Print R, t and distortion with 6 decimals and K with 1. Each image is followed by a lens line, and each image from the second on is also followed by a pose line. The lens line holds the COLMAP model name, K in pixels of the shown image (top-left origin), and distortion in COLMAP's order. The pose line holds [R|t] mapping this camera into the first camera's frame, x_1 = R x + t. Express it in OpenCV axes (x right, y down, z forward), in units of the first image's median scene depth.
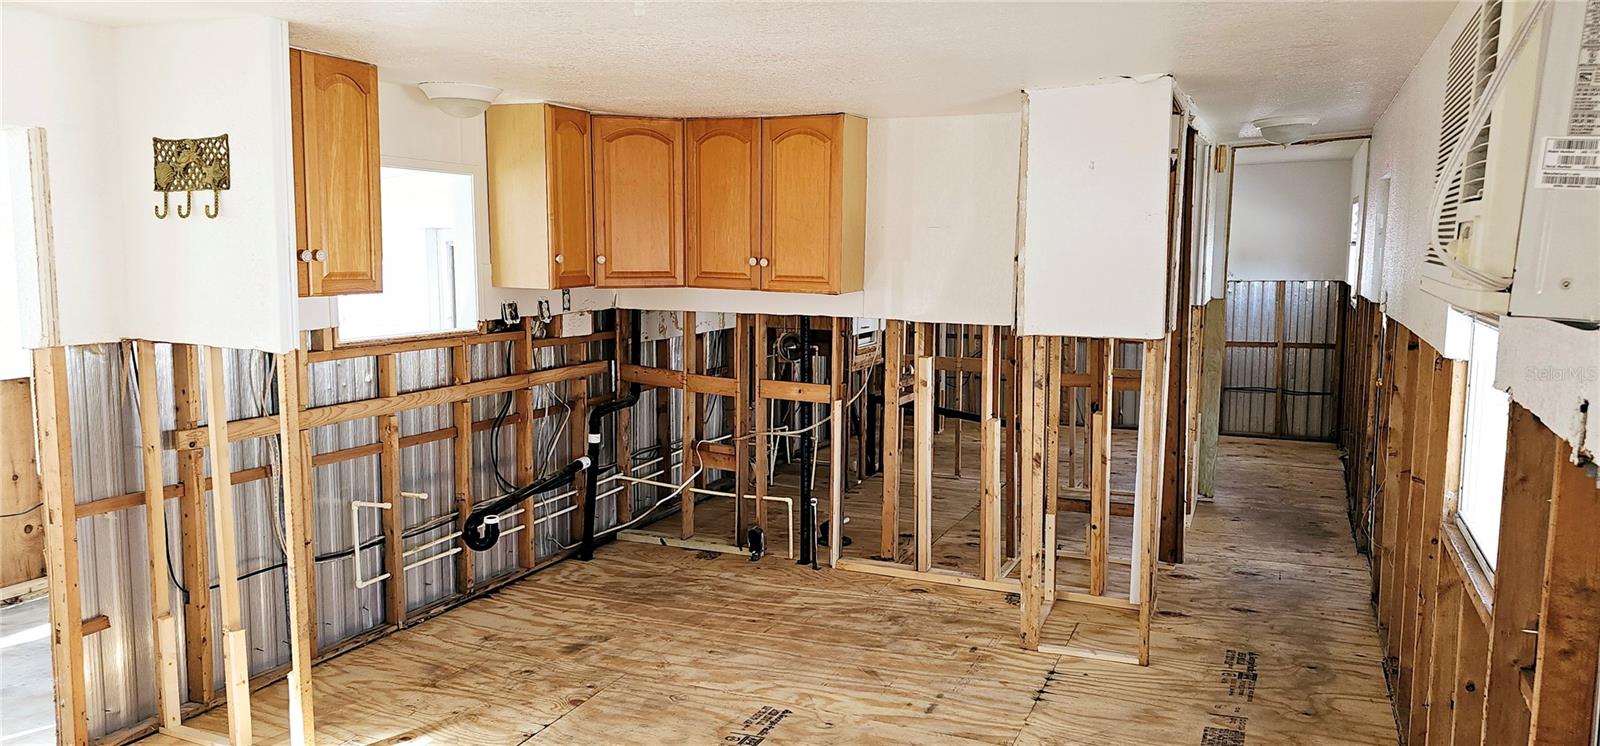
lens RADIAL K [[1066.3, 0, 795.8], [0, 1066.3, 358.0], [0, 0, 1]] dist [0.059239, -0.025731]
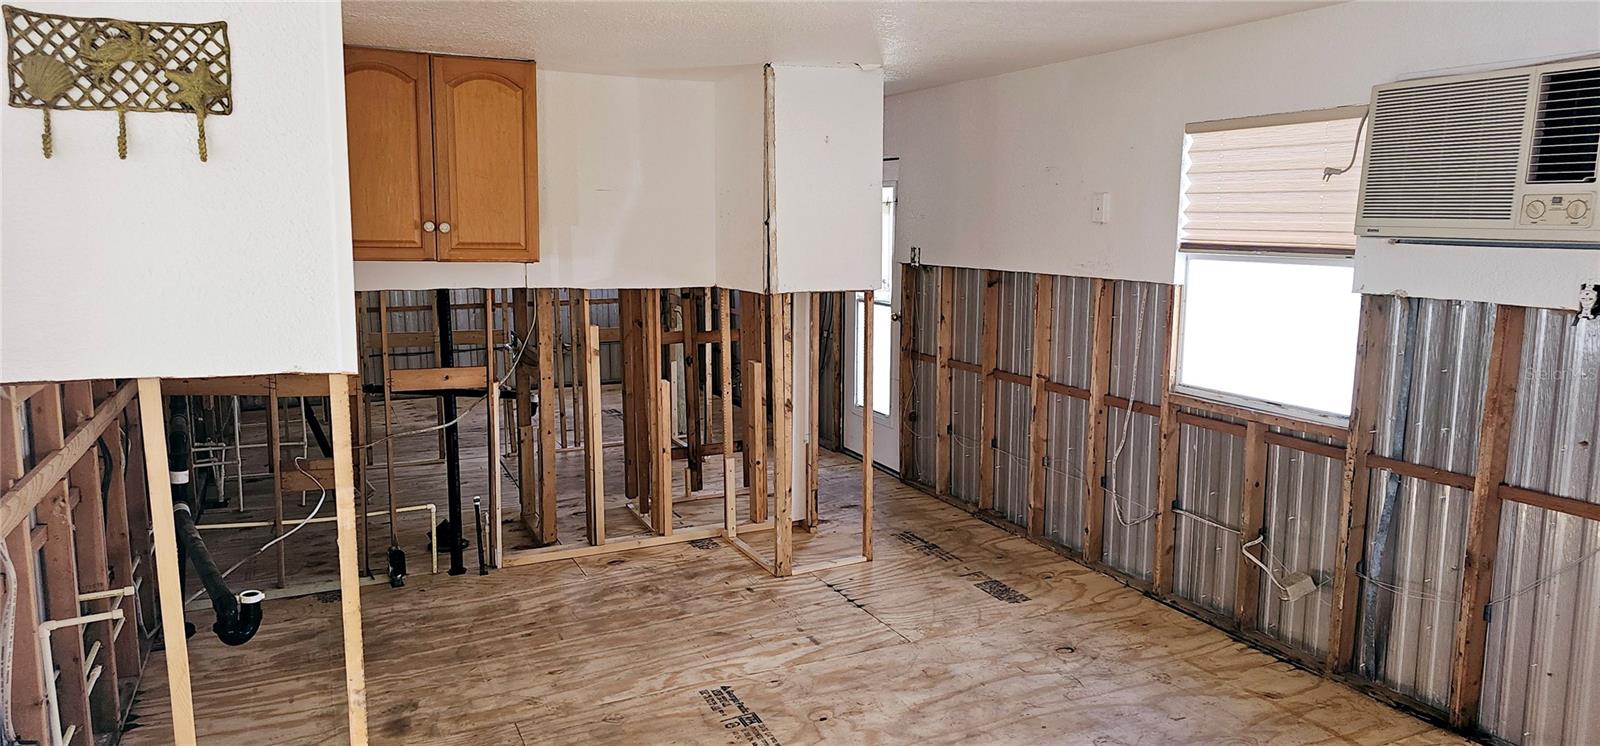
lens RADIAL K [[1066.3, 0, 802.2], [0, 1066.3, 377.5], [0, 0, 1]] dist [0.059239, -0.025731]
pose [[0.648336, -0.117005, 0.752310, -0.582695], [0.078109, 0.993129, 0.087145, -0.027937], [-0.757337, 0.002263, 0.653020, 0.266720]]
